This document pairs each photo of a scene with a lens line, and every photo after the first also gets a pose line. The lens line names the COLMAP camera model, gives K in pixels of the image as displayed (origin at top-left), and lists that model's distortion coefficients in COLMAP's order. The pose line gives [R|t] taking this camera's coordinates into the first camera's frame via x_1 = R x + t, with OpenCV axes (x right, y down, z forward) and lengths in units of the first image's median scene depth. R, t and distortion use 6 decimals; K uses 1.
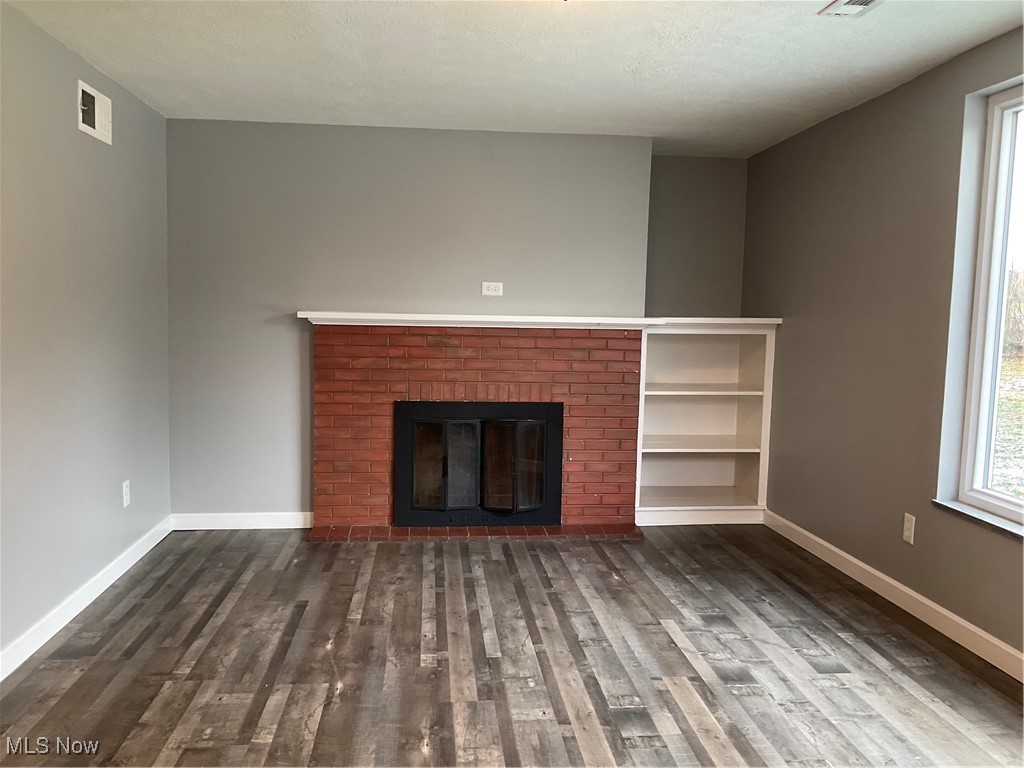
lens RADIAL K [[837.1, 0, 509.0], [0, 837.1, 381.5], [0, 0, 1]] dist [0.091833, -0.169725]
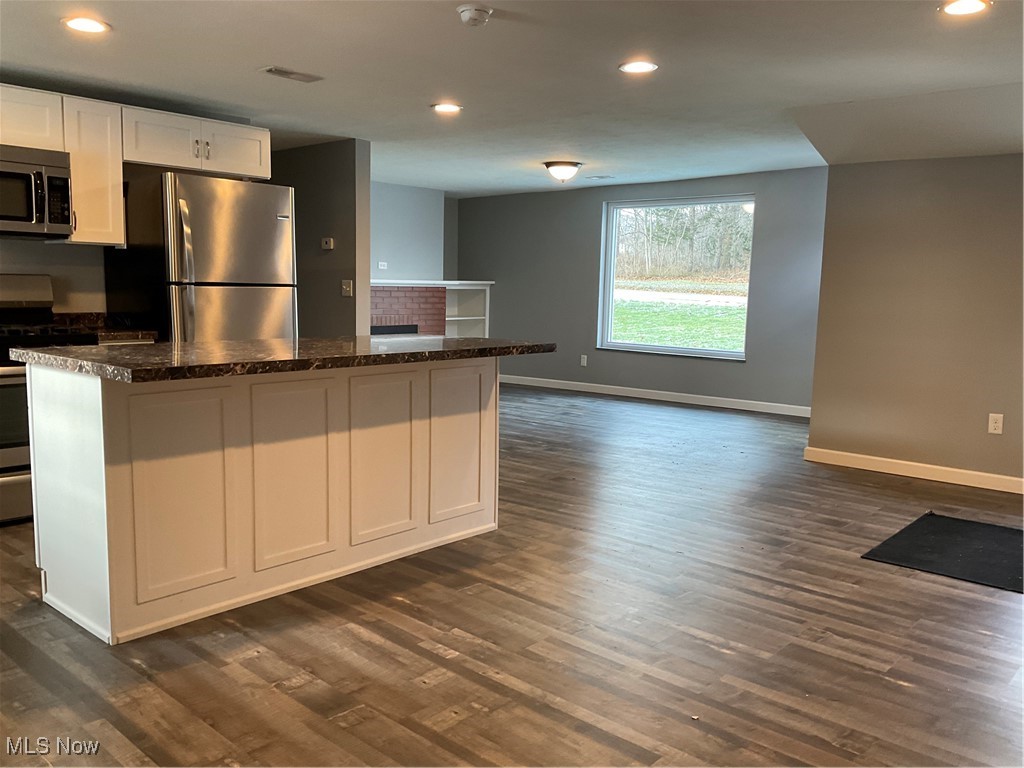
lens RADIAL K [[837.1, 0, 510.1], [0, 837.1, 389.4], [0, 0, 1]] dist [0.091833, -0.169725]
pose [[0.737694, -0.088401, 0.669322, -1.098244], [0.051291, 0.995864, 0.074999, 0.039795], [-0.673184, -0.020996, 0.739177, -0.594515]]
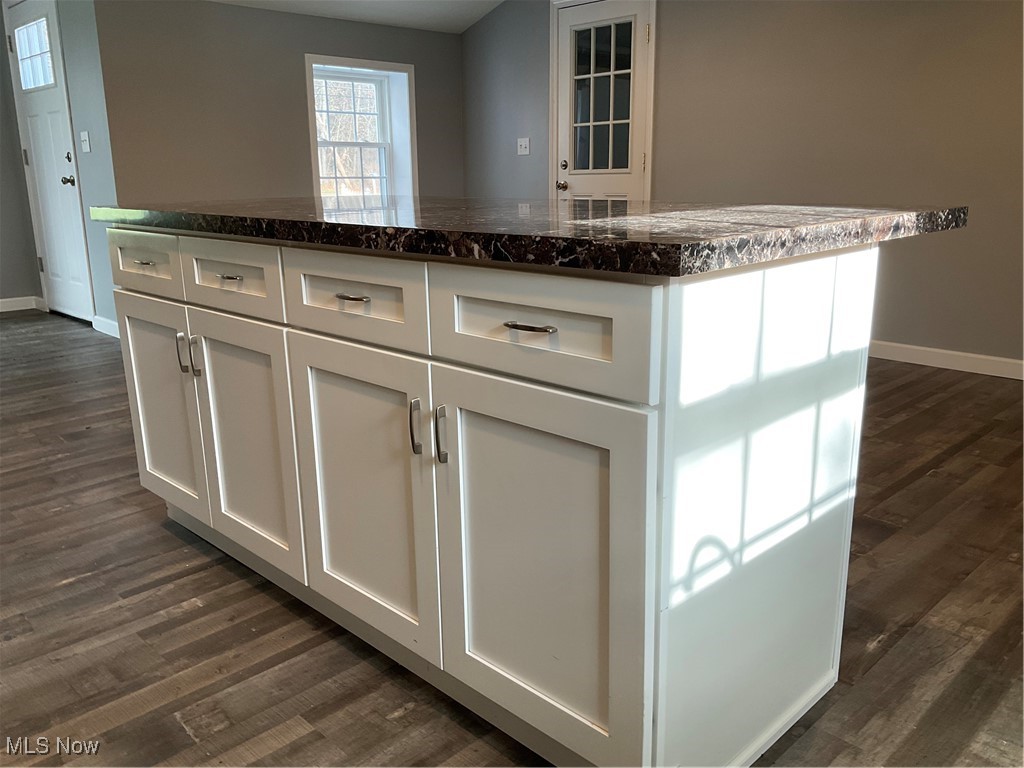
lens RADIAL K [[837.1, 0, 517.3], [0, 837.1, 391.5], [0, 0, 1]] dist [0.091833, -0.169725]
pose [[-0.634364, -0.208951, 0.744259, -1.083677], [0.062979, 0.945606, 0.319159, 0.003723], [-0.770465, 0.249336, -0.586699, 0.287416]]
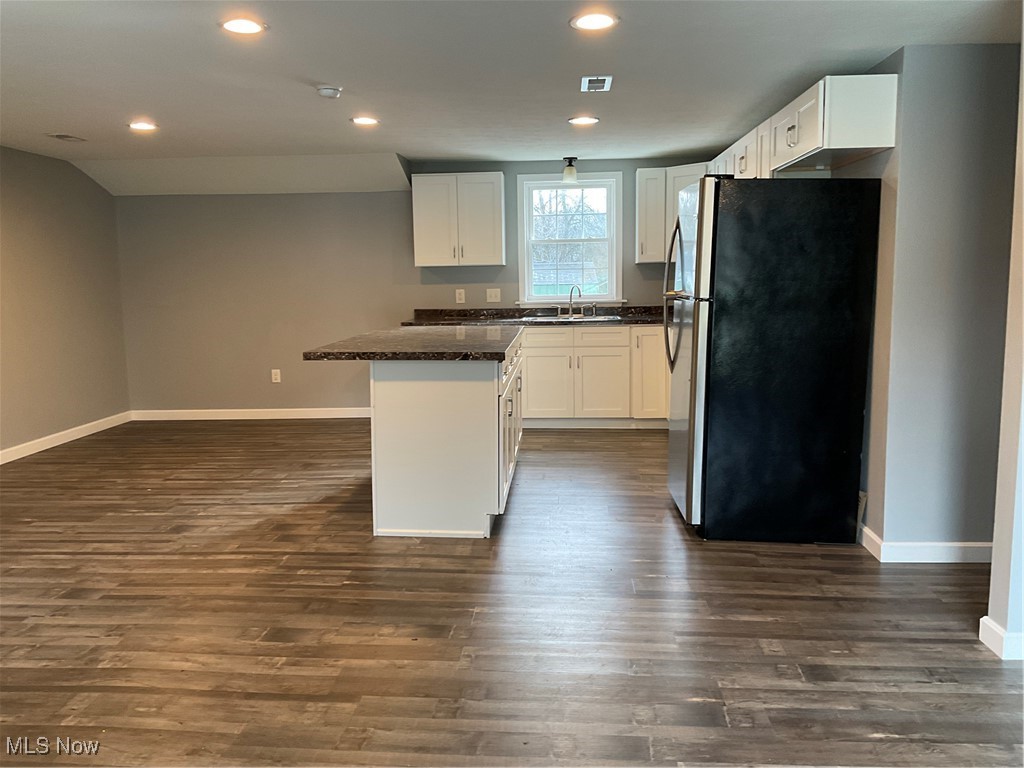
lens RADIAL K [[837.1, 0, 513.6], [0, 837.1, 383.8], [0, 0, 1]] dist [0.091833, -0.169725]
pose [[-0.159720, 0.114450, -0.980505, 0.267492], [-0.072083, 0.989253, 0.127213, -0.033124], [0.984527, 0.090996, -0.149753, 0.302103]]
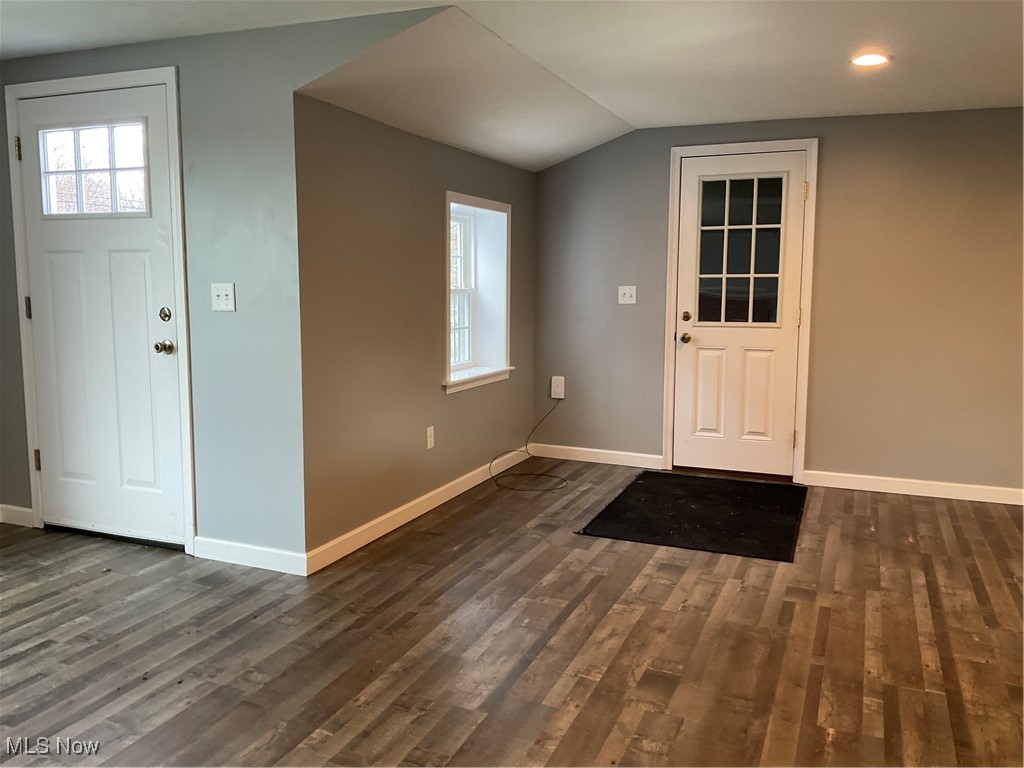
lens RADIAL K [[837.1, 0, 514.9], [0, 837.1, 387.5], [0, 0, 1]] dist [0.091833, -0.169725]
pose [[-0.881093, -0.085796, 0.465095, -0.471531], [0.016897, 0.977069, 0.212250, -0.064979], [-0.472640, 0.194871, -0.859440, 0.545328]]
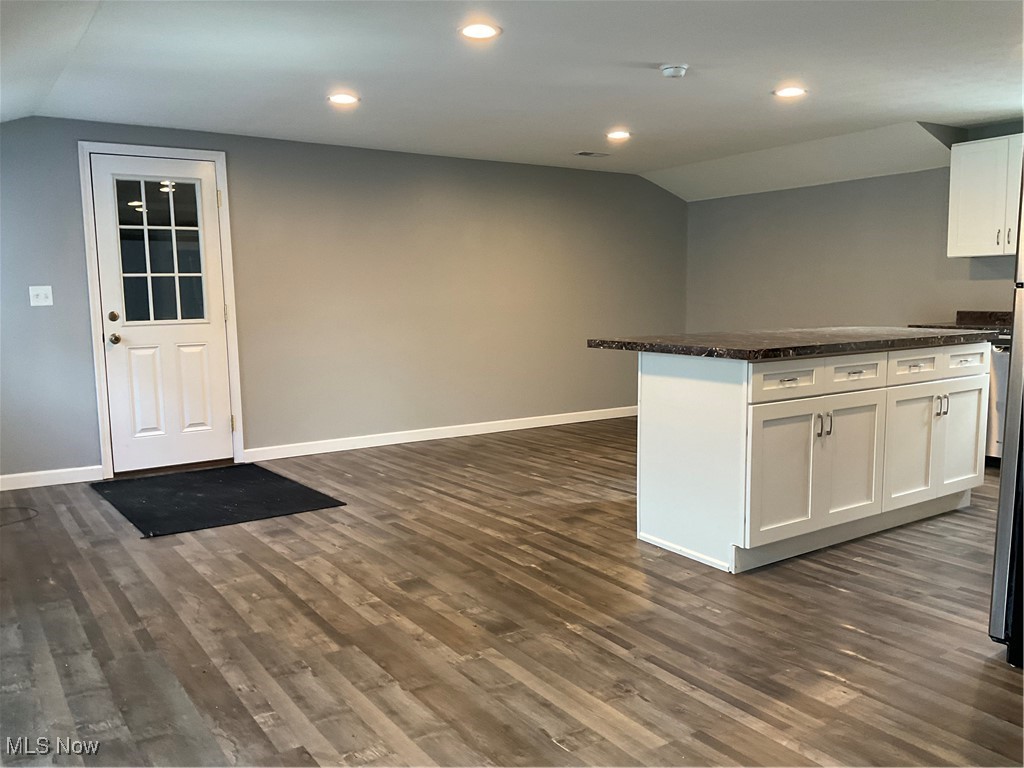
lens RADIAL K [[837.1, 0, 514.2], [0, 837.1, 384.6], [0, 0, 1]] dist [0.091833, -0.169725]
pose [[-0.875751, 0.045660, -0.480598, -0.054516], [-0.043055, 0.984163, 0.171956, -0.039332], [0.480839, 0.171282, -0.859917, 0.666163]]
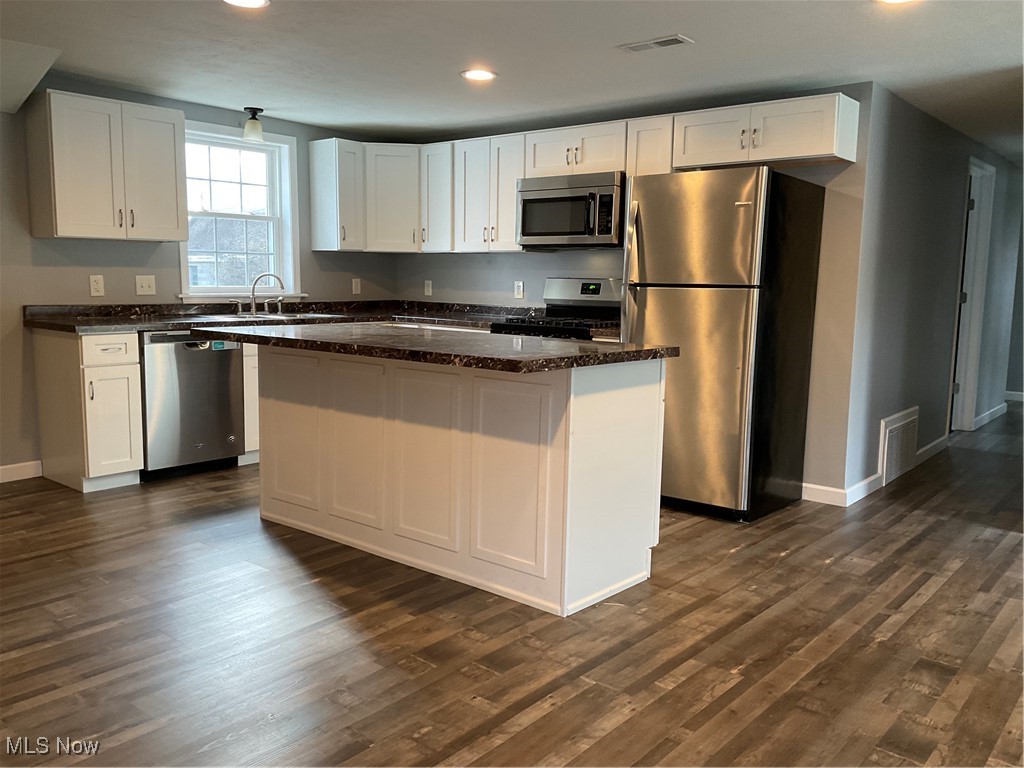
lens RADIAL K [[837.1, 0, 516.2], [0, 837.1, 385.7], [0, 0, 1]] dist [0.091833, -0.169725]
pose [[0.704420, 0.082509, -0.704971, -0.154264], [-0.063060, 0.996568, 0.053627, 0.045639], [0.706976, 0.006680, 0.707206, -0.417860]]
